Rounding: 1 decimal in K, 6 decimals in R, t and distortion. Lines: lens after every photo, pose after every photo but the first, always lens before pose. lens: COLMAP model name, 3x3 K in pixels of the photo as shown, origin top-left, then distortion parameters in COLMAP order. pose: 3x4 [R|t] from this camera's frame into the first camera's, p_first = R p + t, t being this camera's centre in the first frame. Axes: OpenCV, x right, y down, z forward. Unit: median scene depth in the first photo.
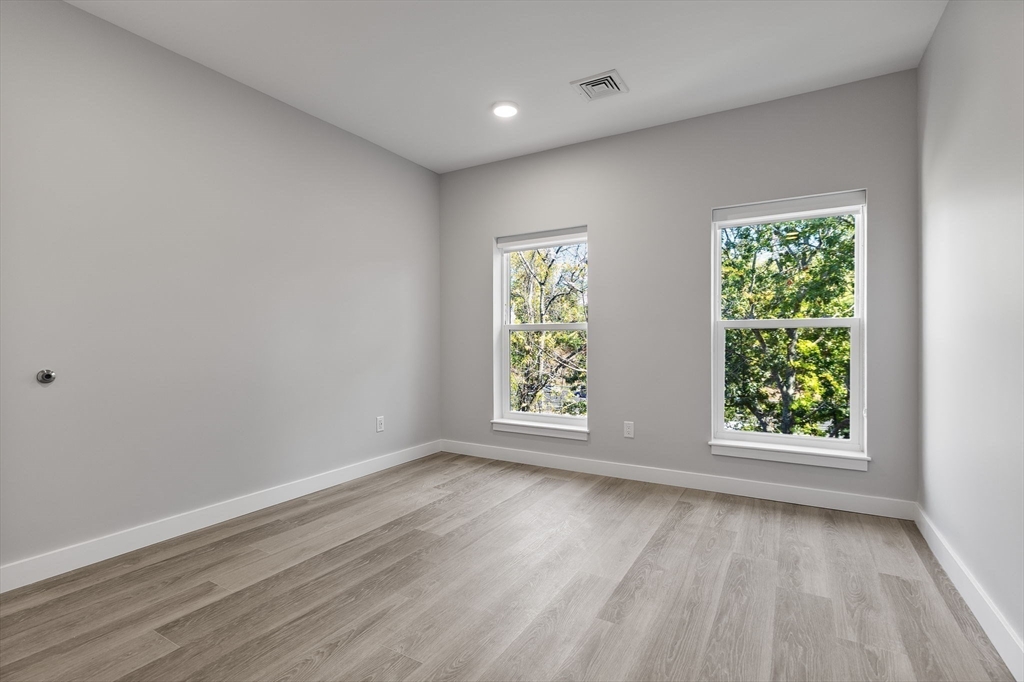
lens RADIAL K [[467.1, 0, 509.7], [0, 467.1, 339.3], [0, 0, 1]] dist [-0.002544, 0.000447]
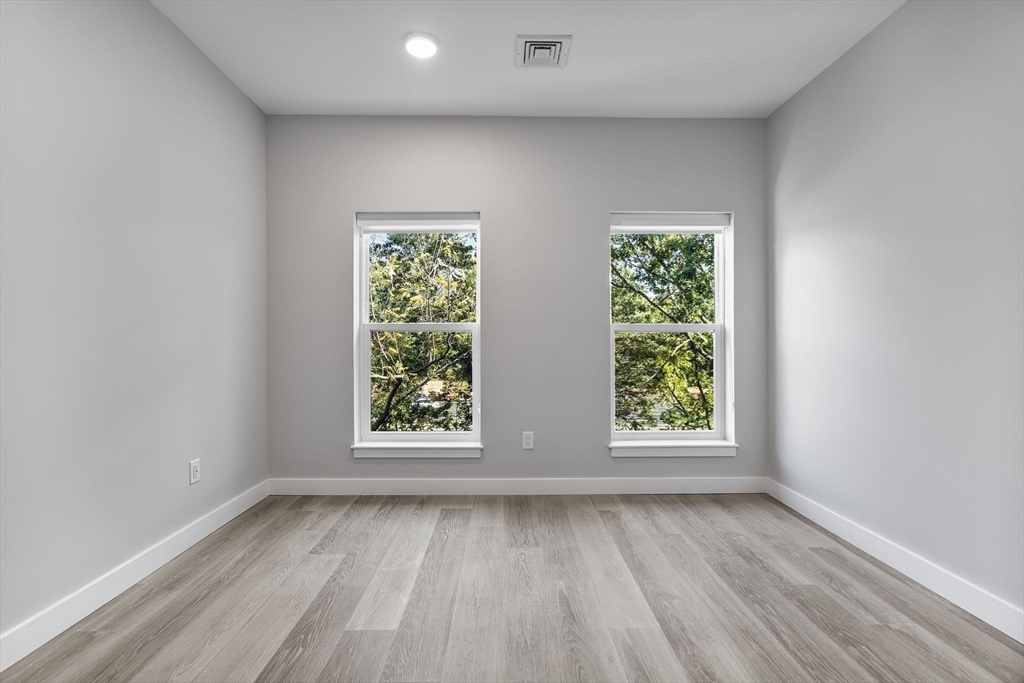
lens RADIAL K [[467.1, 0, 509.7], [0, 467.1, 339.8], [0, 0, 1]] dist [-0.002544, 0.000447]
pose [[0.860737, 0.004066, 0.509034, -0.277783], [-0.001973, 0.999987, -0.004652, 0.000207], [-0.509046, 0.002999, 0.860734, 0.260261]]
